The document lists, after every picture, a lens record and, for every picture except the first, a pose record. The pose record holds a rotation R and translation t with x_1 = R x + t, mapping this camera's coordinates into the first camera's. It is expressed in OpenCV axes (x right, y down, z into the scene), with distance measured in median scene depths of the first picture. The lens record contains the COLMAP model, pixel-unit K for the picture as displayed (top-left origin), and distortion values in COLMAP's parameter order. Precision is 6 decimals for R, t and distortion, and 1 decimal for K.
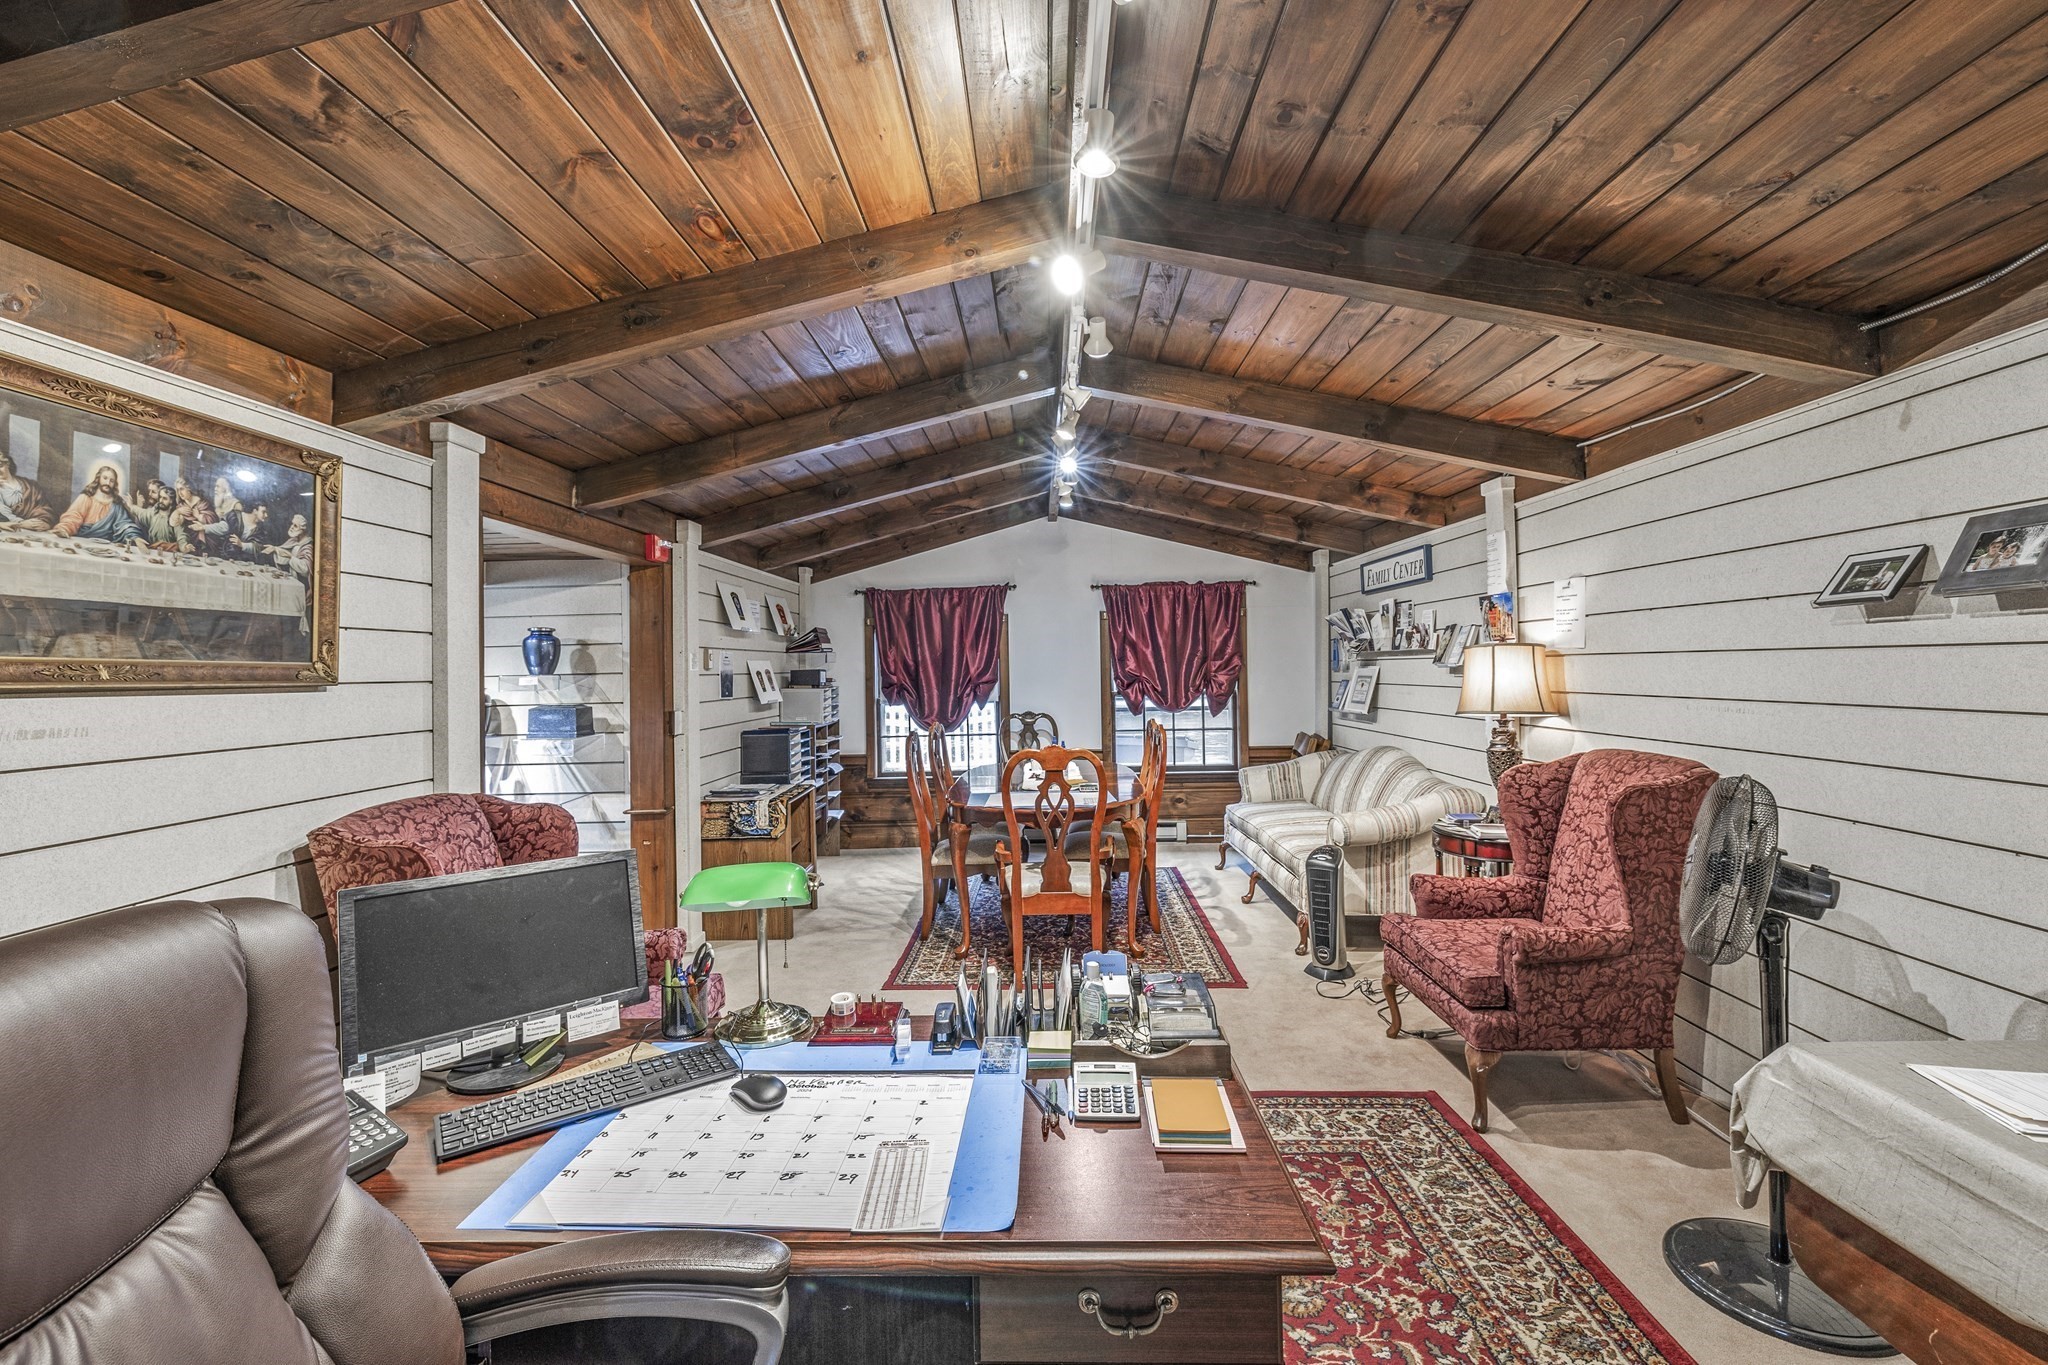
lens RADIAL K [[871.4, 0, 1024.0], [0, 871.4, 682.5], [0, 0, 1]] dist [-0.000982, -0.000074]
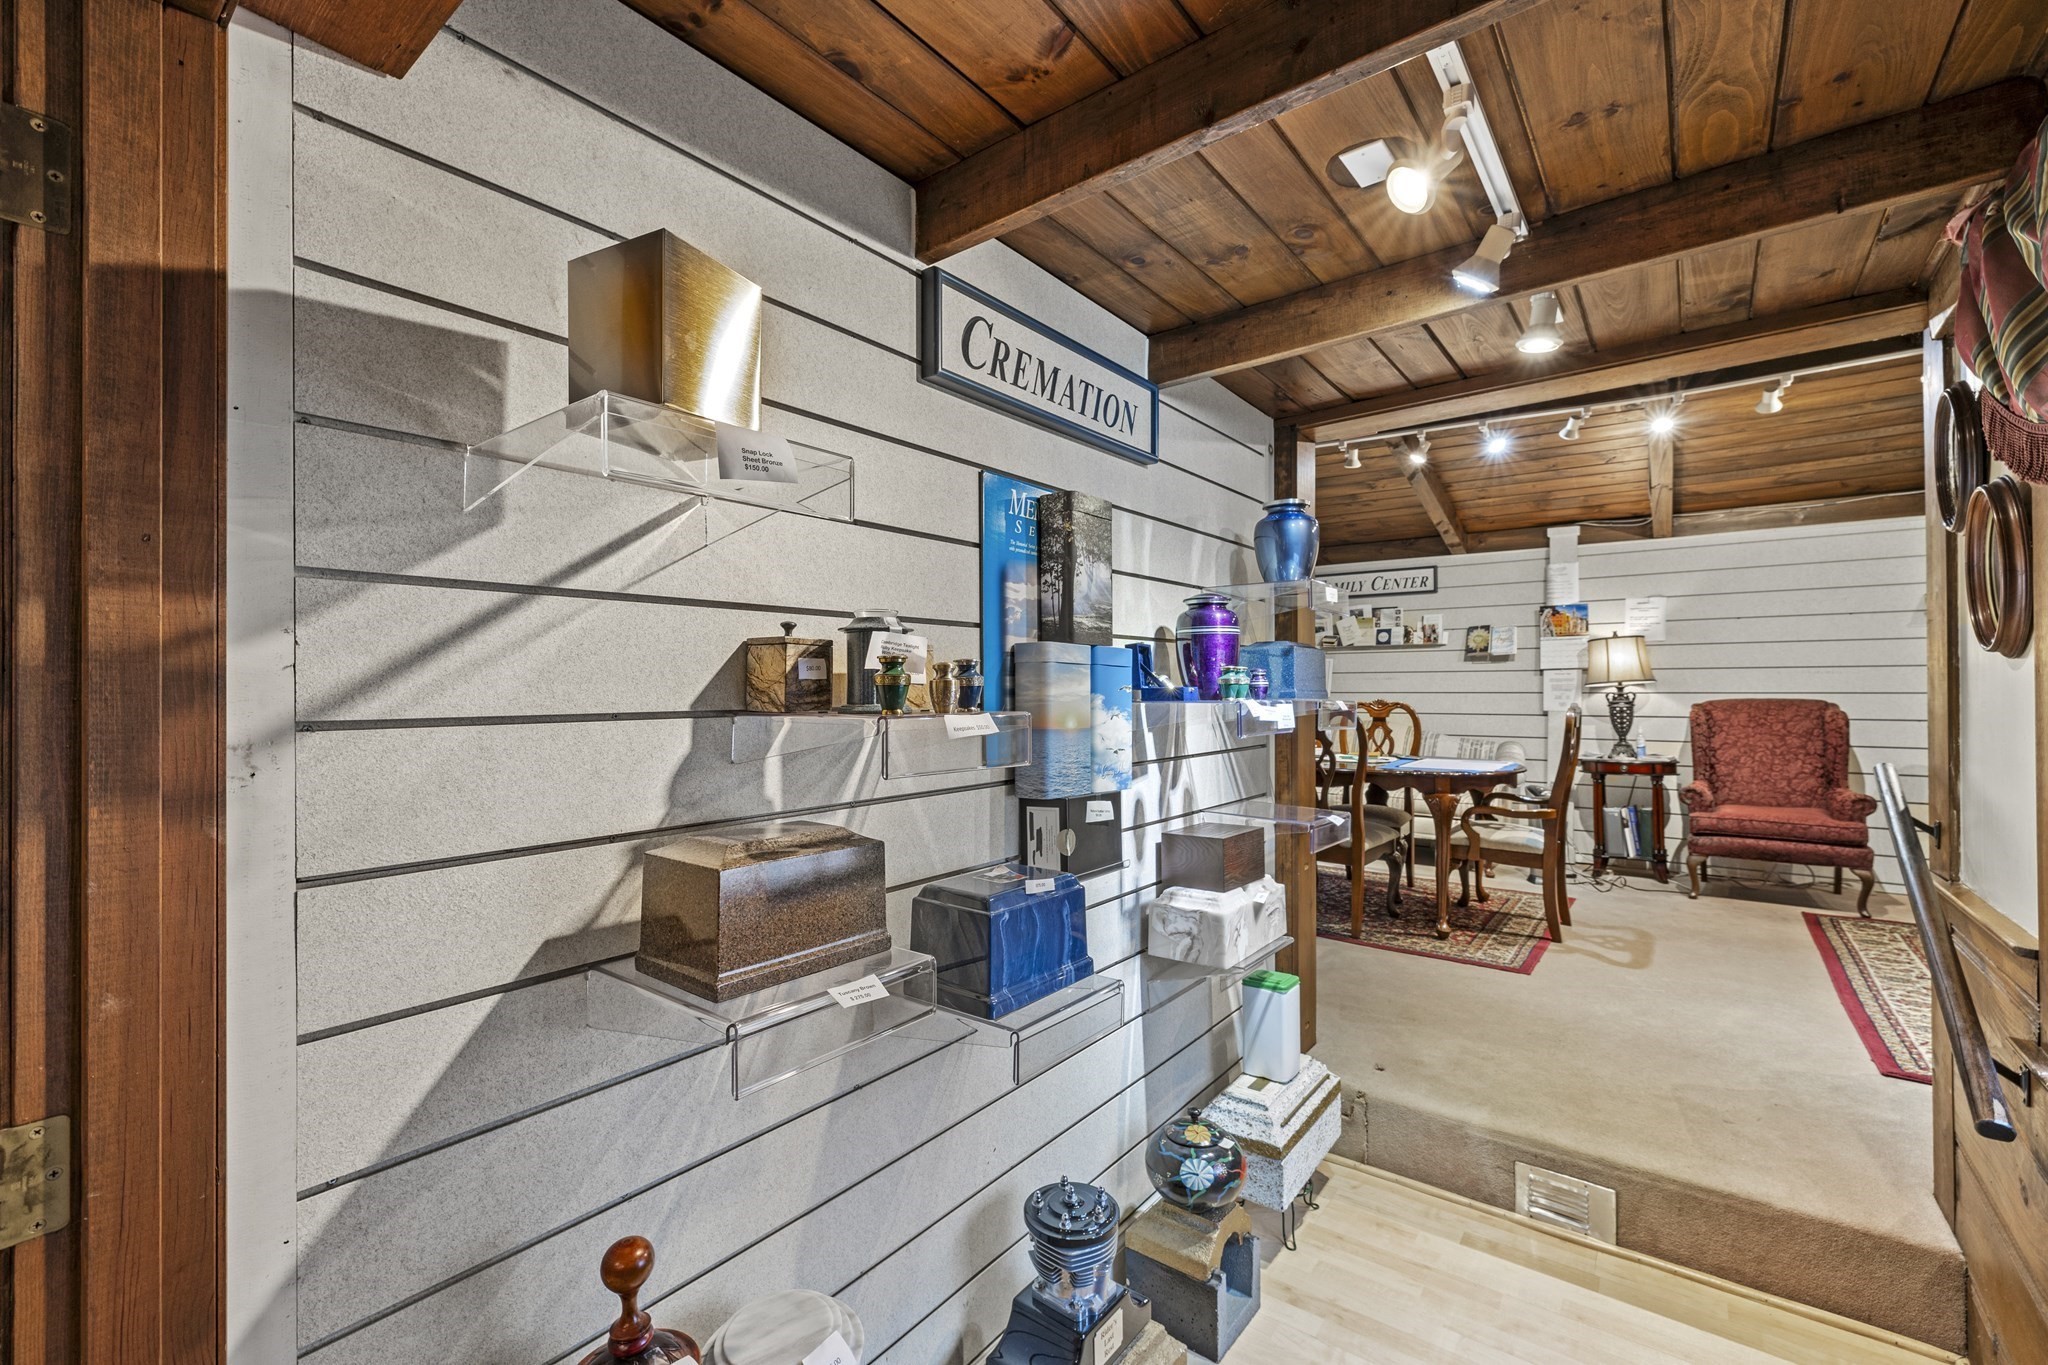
lens RADIAL K [[871.4, 0, 1024.0], [0, 871.4, 682.5], [0, 0, 1]] dist [-0.000982, -0.000074]
pose [[0.595751, 0.020612, 0.802904, -1.091969], [-0.004799, 0.999744, -0.022104, 0.063997], [-0.803155, 0.009315, 0.595698, 0.794234]]
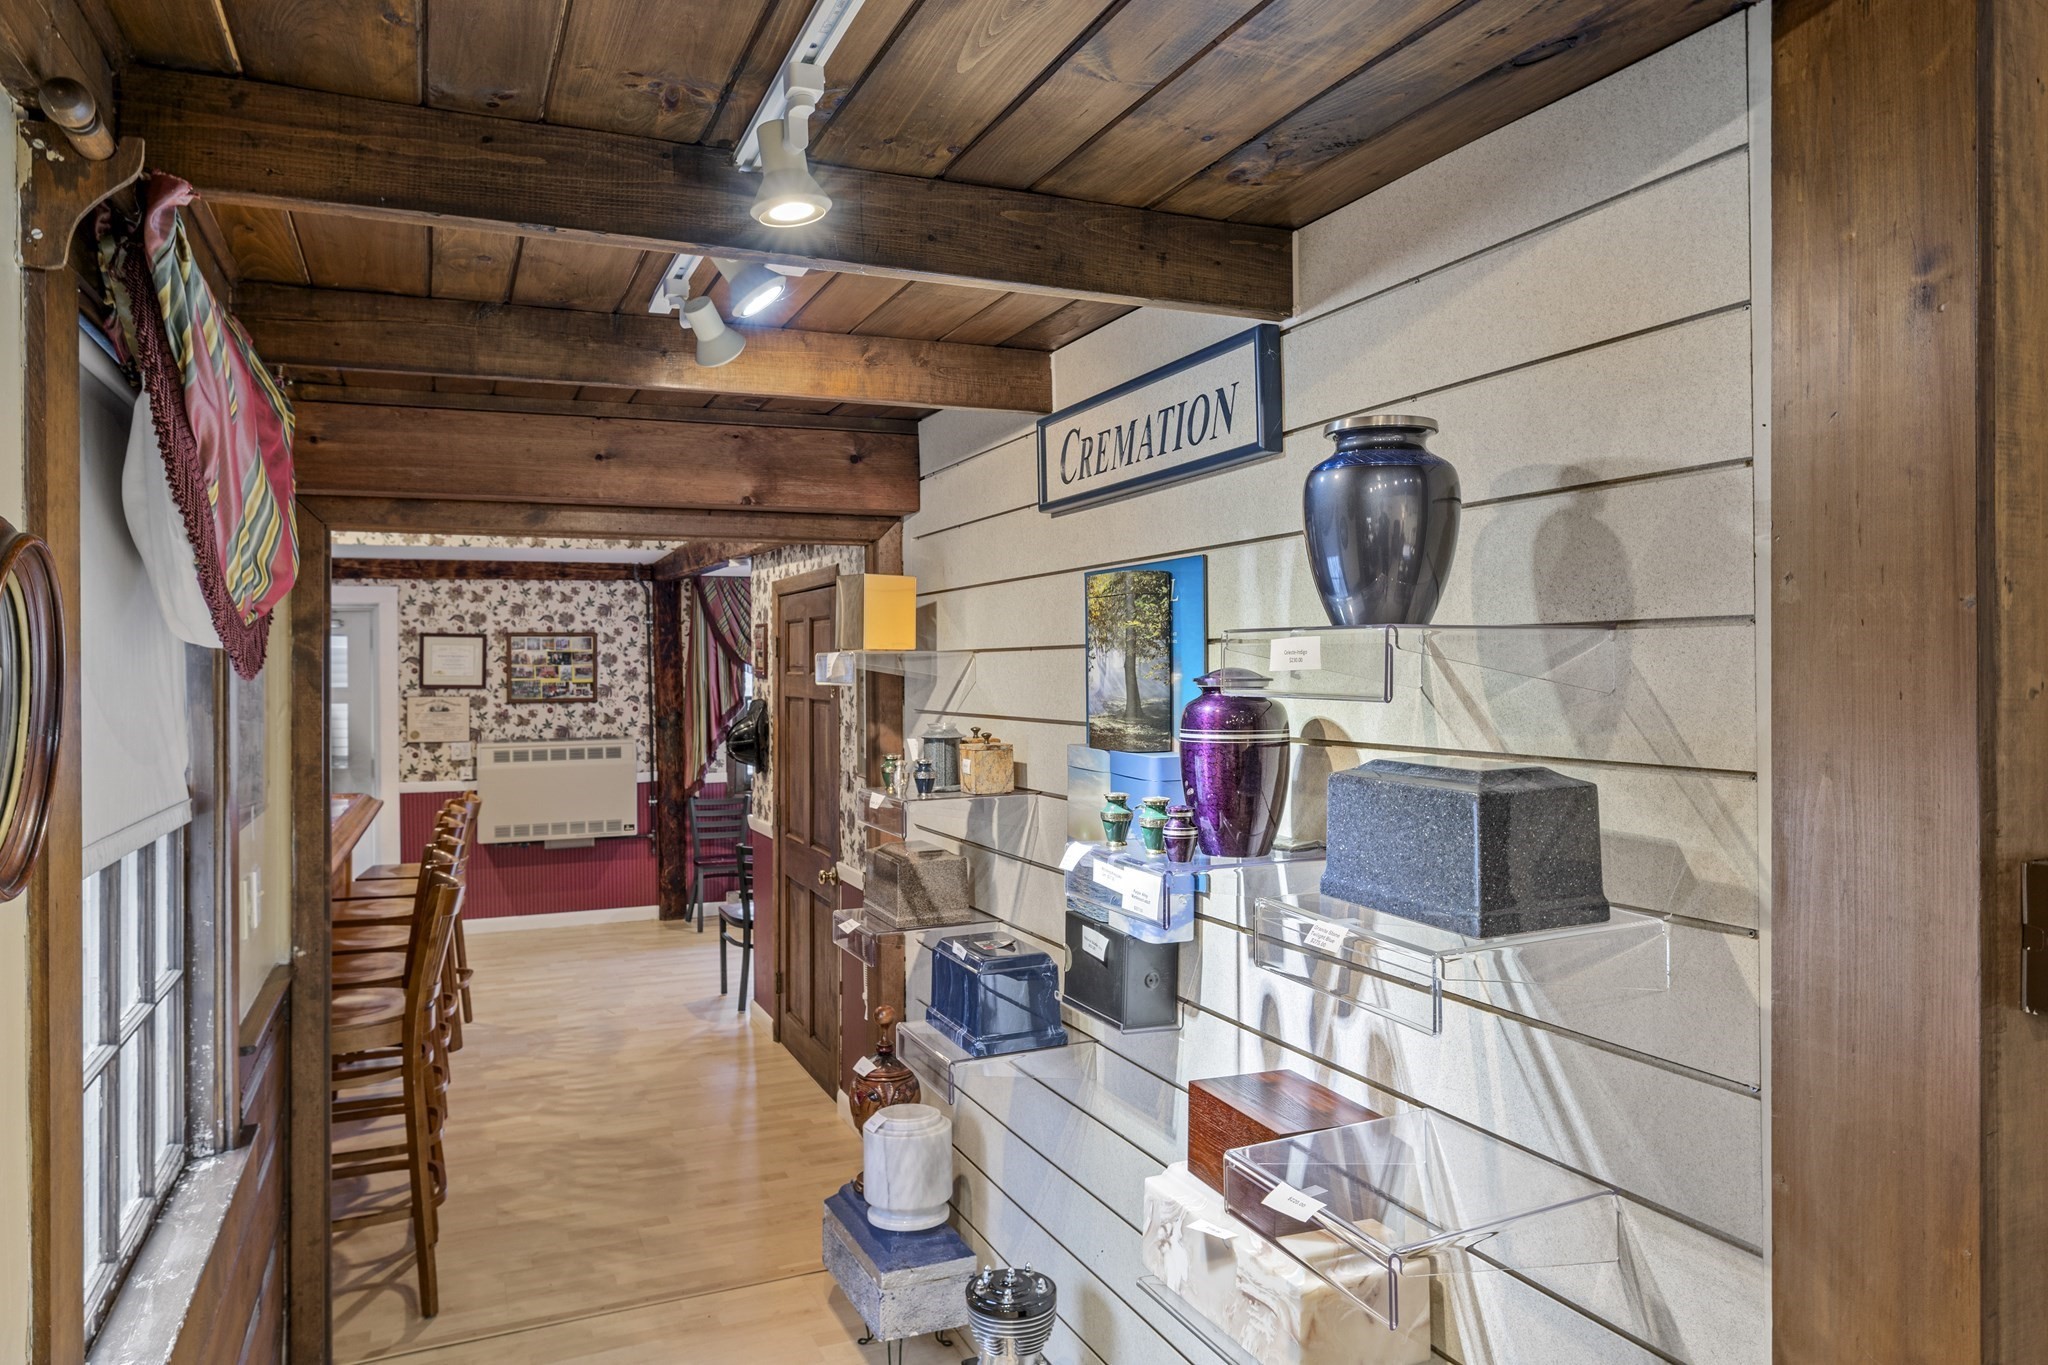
lens RADIAL K [[1307.6, 0, 1020.6], [0, 1307.6, 711.3], [0, 0, 1]] dist [0.001513, -0.000036]
pose [[0.428642, 0.045566, -0.902325, -0.281726], [-0.007552, 0.998873, 0.046854, -0.003028], [0.903443, -0.013269, 0.428503, 0.758173]]
